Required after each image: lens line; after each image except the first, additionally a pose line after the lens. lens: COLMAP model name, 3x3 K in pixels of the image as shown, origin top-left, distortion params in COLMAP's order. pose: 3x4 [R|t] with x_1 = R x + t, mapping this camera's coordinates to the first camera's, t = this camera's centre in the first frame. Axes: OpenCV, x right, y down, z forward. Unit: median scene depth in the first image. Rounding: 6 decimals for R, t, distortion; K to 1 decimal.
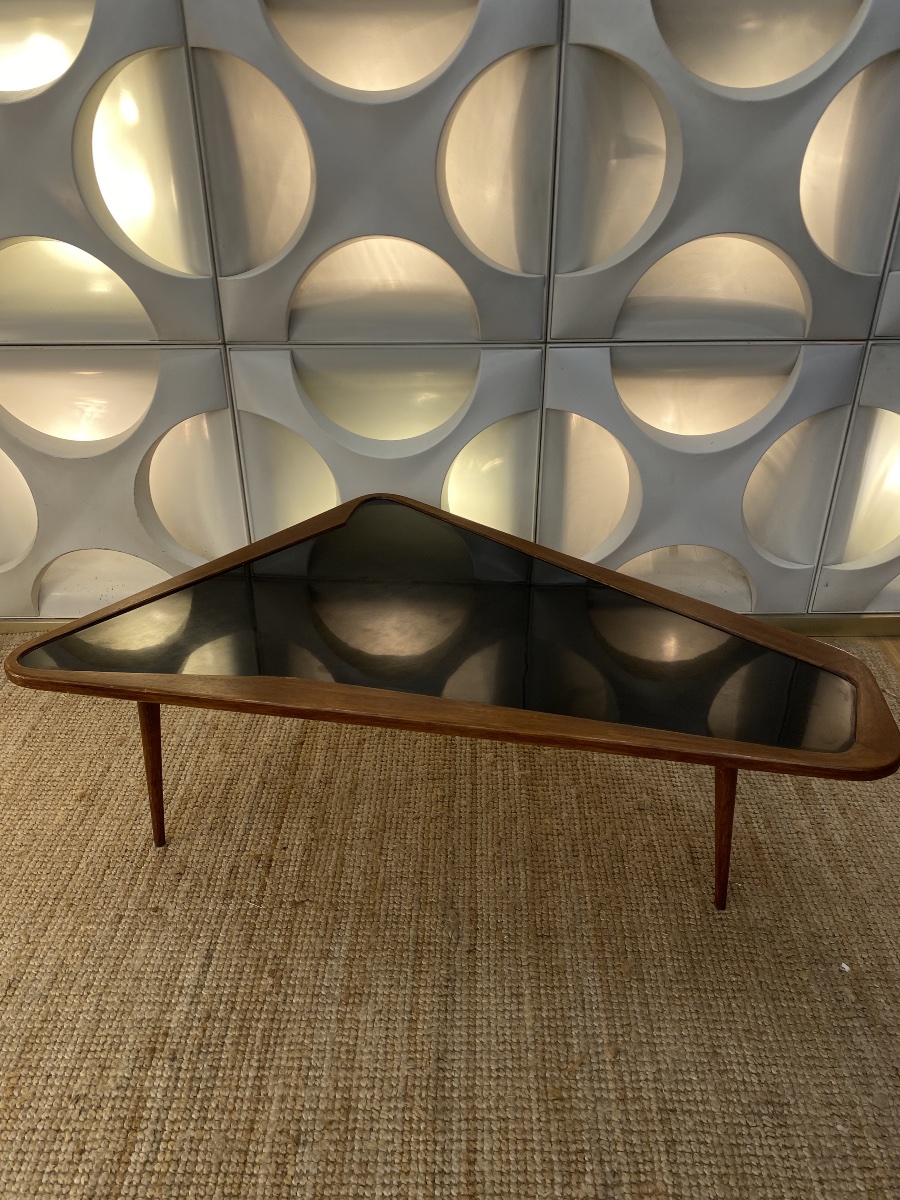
lens RADIAL K [[911.9, 0, 447.0], [0, 911.9, 586.2], [0, 0, 1]] dist [0.004395, -0.010505]
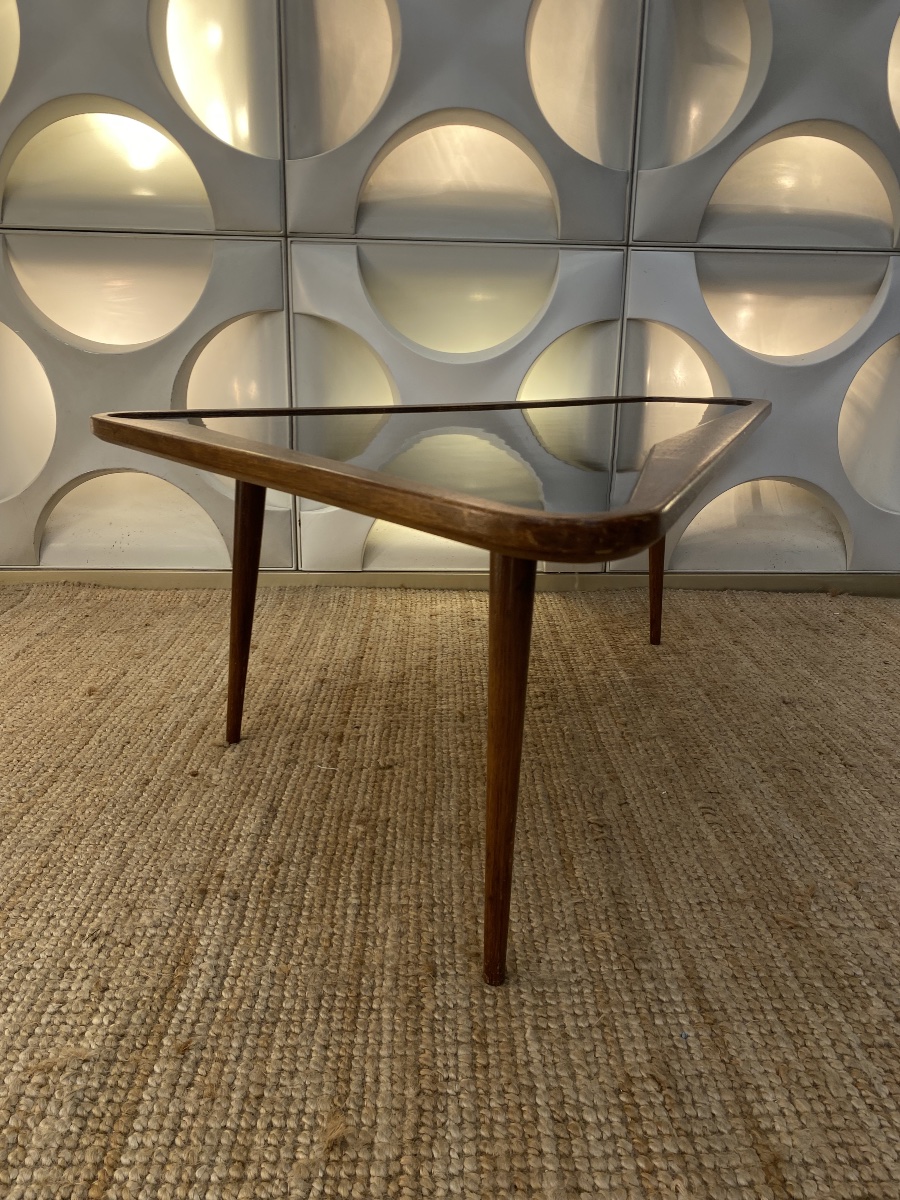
lens RADIAL K [[911.9, 0, 458.4], [0, 911.9, 591.3], [0, 0, 1]] dist [0.004395, -0.010505]
pose [[0.998565, 0.008990, 0.052786, -0.152293], [0.004014, 0.970463, -0.241217, 0.414438], [-0.053395, 0.241083, 0.969035, 0.236486]]
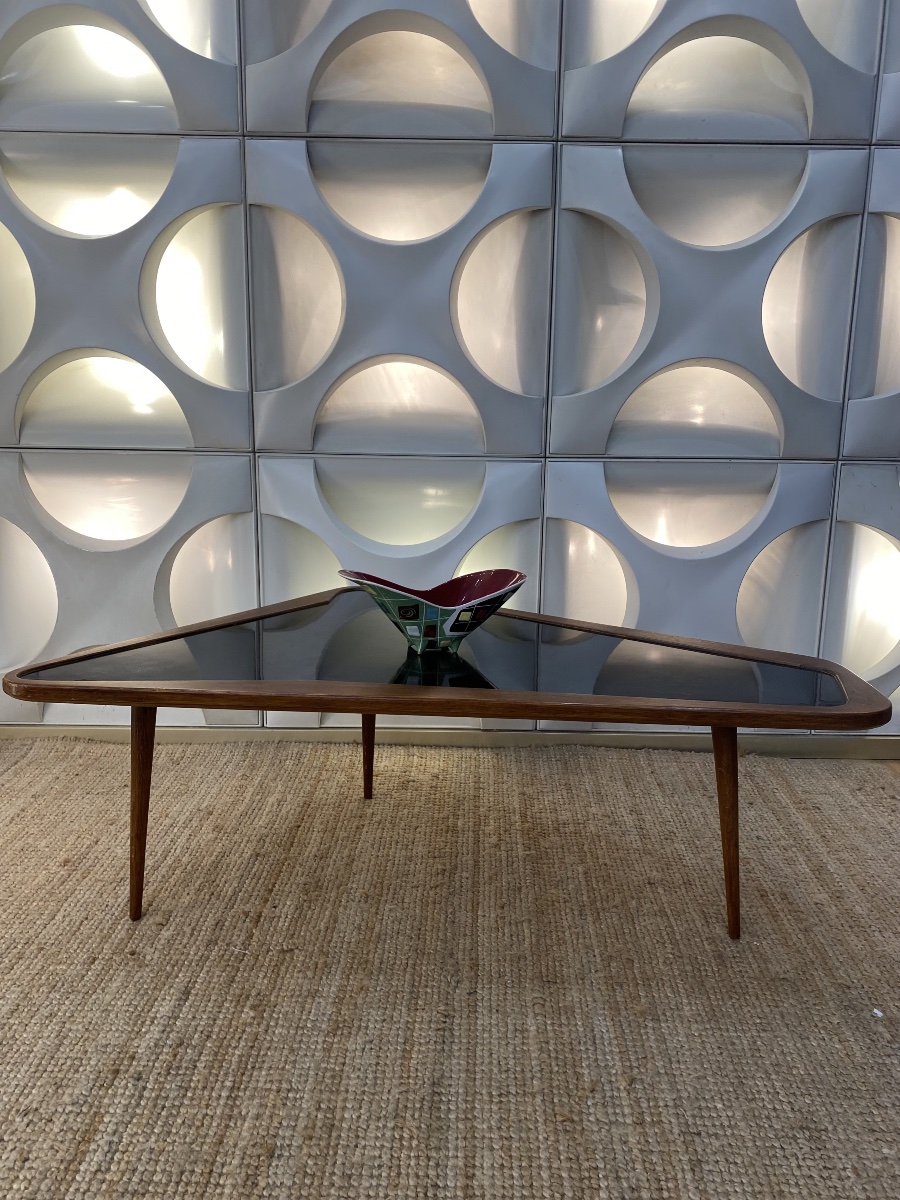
lens RADIAL K [[911.9, 0, 456.4], [0, 911.9, 589.4], [0, 0, 1]] dist [0.004395, -0.010505]
pose [[0.999818, 0.018905, 0.002727, 0.001016], [-0.017215, 0.953720, -0.300203, 0.291082], [-0.008276, 0.300101, 0.953871, -0.002229]]
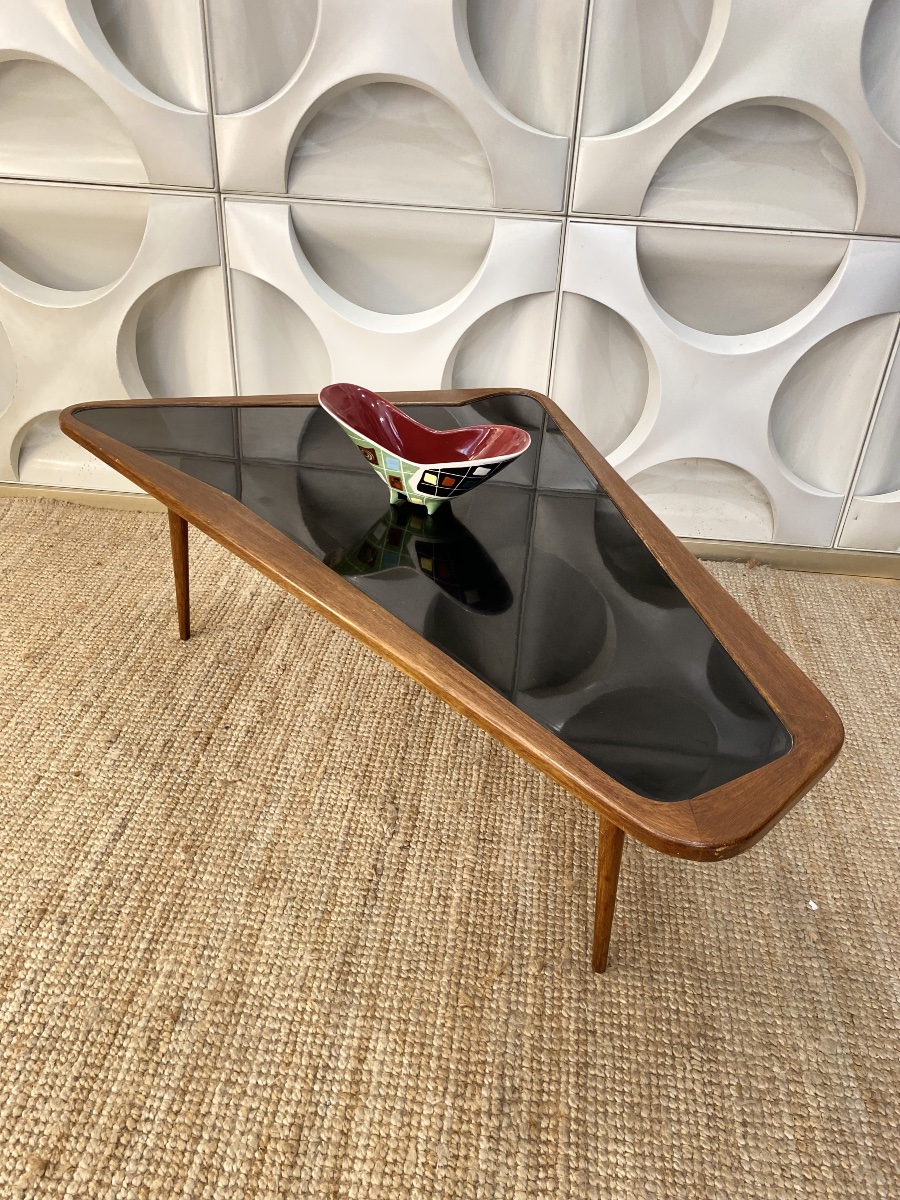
lens RADIAL K [[911.9, 0, 464.1], [0, 911.9, 585.9], [0, 0, 1]] dist [0.004395, -0.010505]
pose [[0.995280, 0.088236, -0.040390, 0.101422], [-0.086462, 0.995294, 0.043761, 0.092510], [0.044062, -0.040063, 0.998225, 0.096645]]
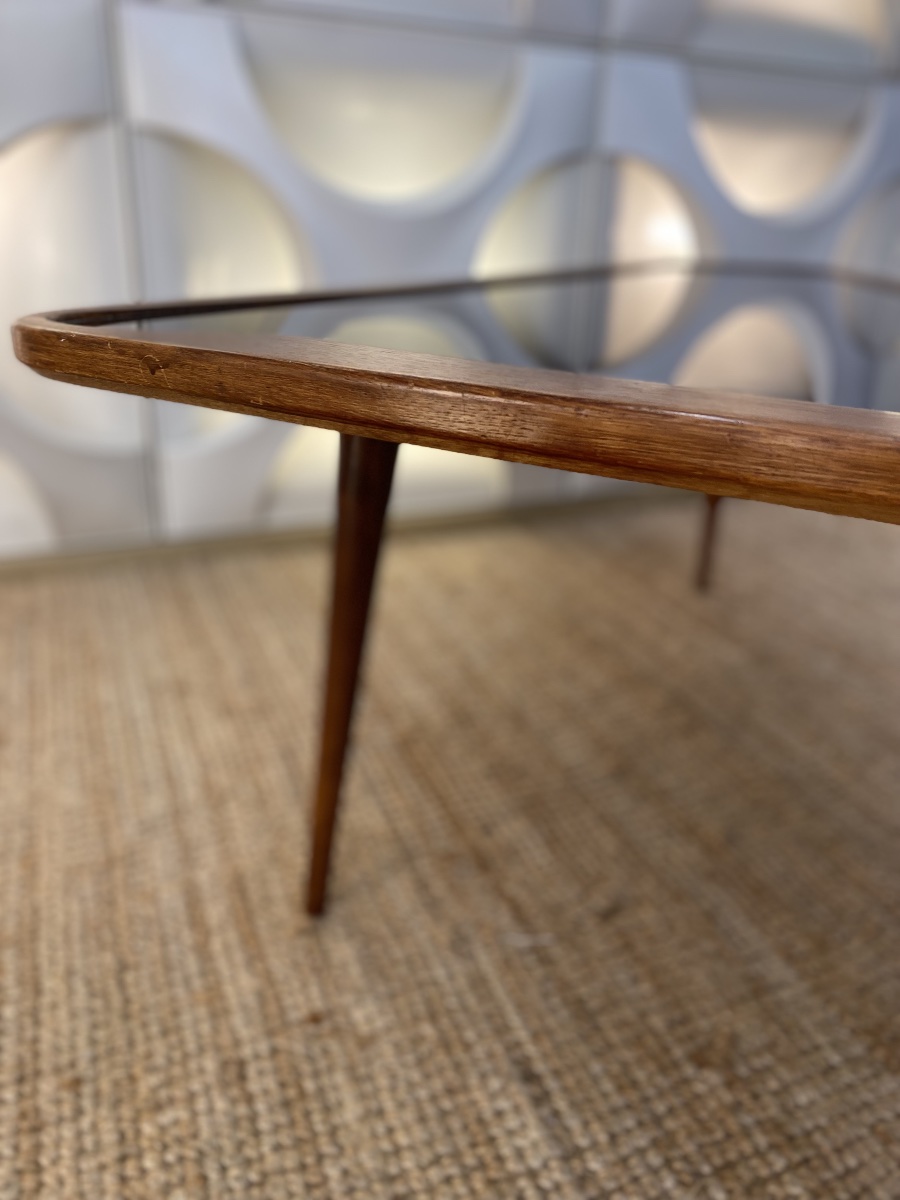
lens RADIAL K [[911.9, 0, 448.2], [0, 911.9, 604.7], [0, 0, 1]] dist [0.004395, -0.010505]
pose [[0.913492, -0.131630, 0.384974, -0.419504], [0.171490, 0.982628, -0.070944, 0.229660], [-0.368948, 0.130826, 0.920197, 0.629283]]
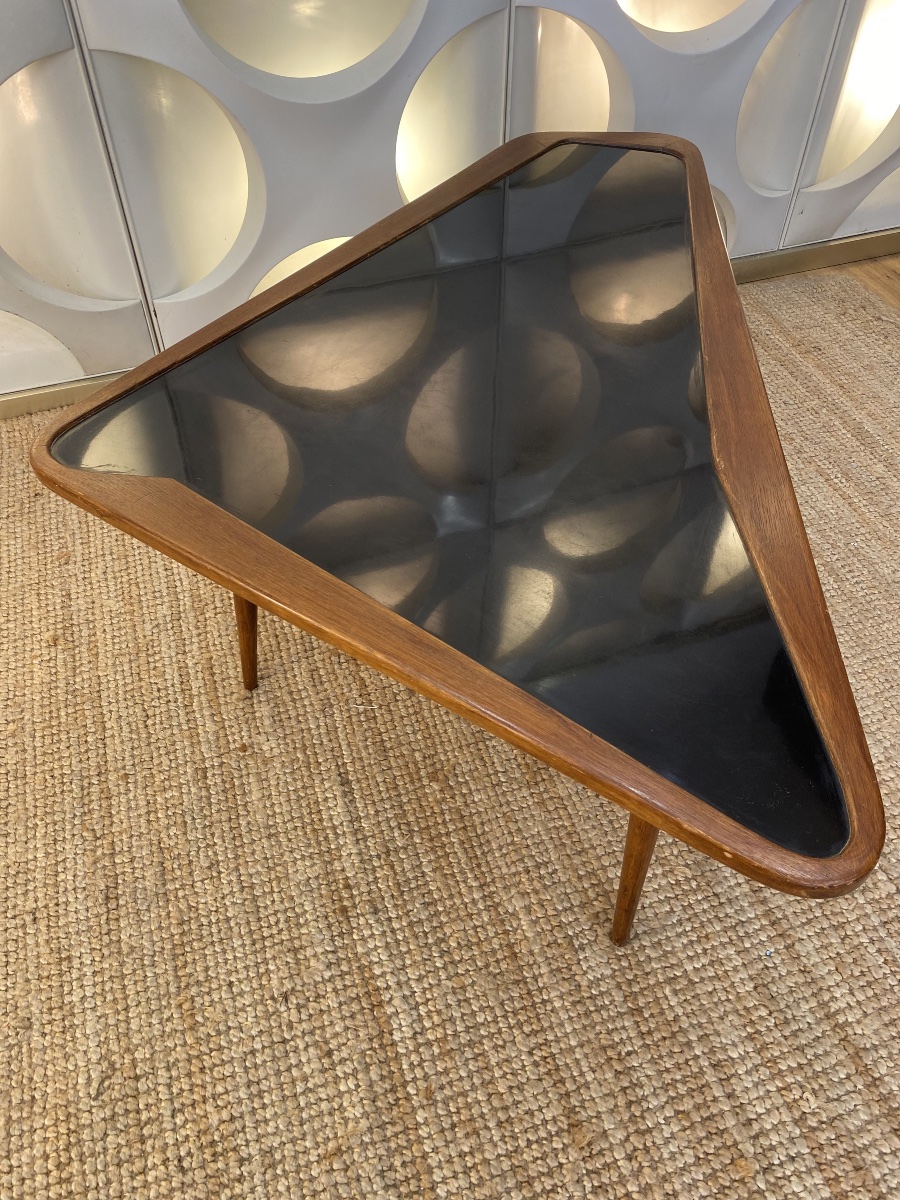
lens RADIAL K [[911.9, 0, 461.6], [0, 911.9, 579.9], [0, 0, 1]] dist [0.004395, -0.010505]
pose [[0.938179, -0.240914, 0.248558, -0.322296], [0.159075, 0.937814, 0.308546, 0.011840], [-0.307434, -0.249932, 0.918160, 0.285661]]
